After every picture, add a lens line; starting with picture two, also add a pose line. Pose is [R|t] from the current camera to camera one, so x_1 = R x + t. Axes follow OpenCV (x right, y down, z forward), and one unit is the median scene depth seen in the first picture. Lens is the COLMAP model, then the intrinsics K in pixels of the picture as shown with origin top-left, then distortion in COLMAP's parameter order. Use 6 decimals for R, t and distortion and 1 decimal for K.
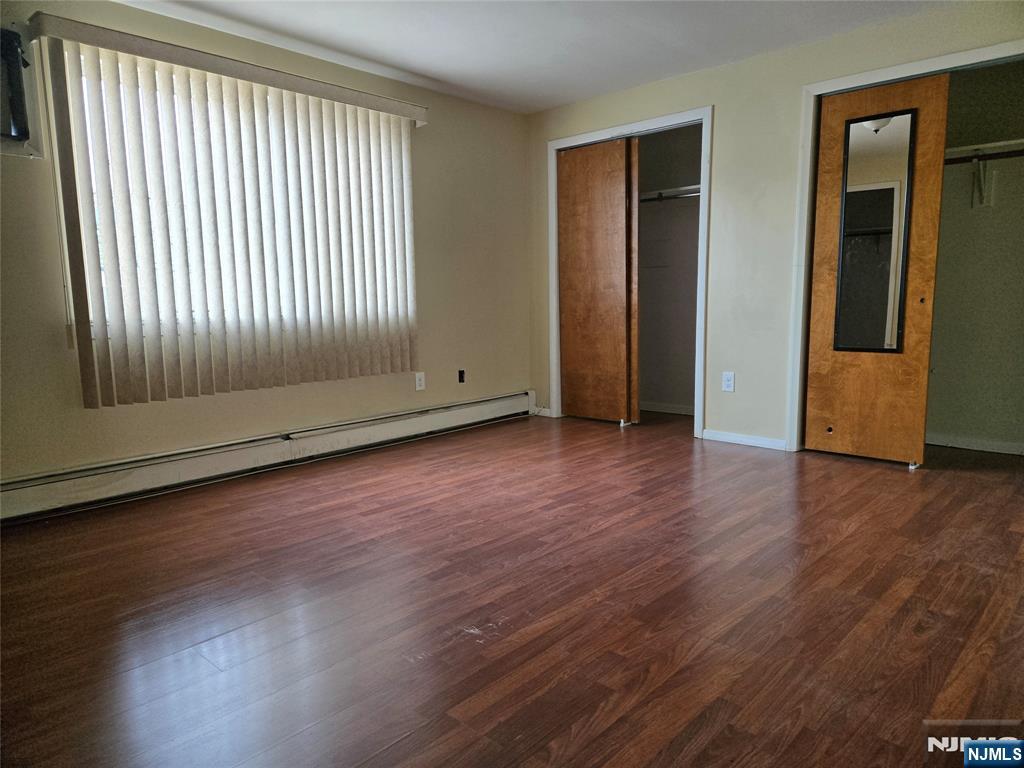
lens RADIAL K [[680.5, 0, 512.0], [0, 680.5, 384.0], [0, 0, 1]] dist [0.076472, -0.070743]
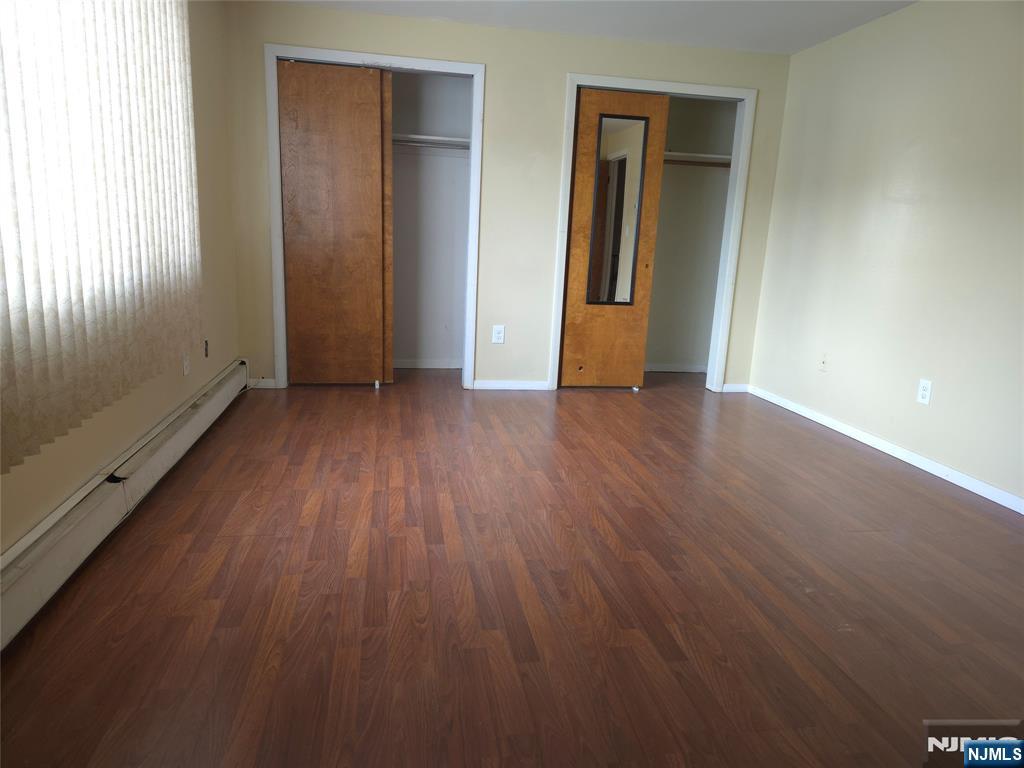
lens RADIAL K [[680.5, 0, 512.0], [0, 680.5, 384.0], [0, 0, 1]] dist [0.076472, -0.070743]
pose [[0.601725, -0.127430, 0.788473, -0.594133], [0.047290, 0.991143, 0.124096, -0.064641], [-0.797302, -0.037384, 0.602421, 0.363581]]
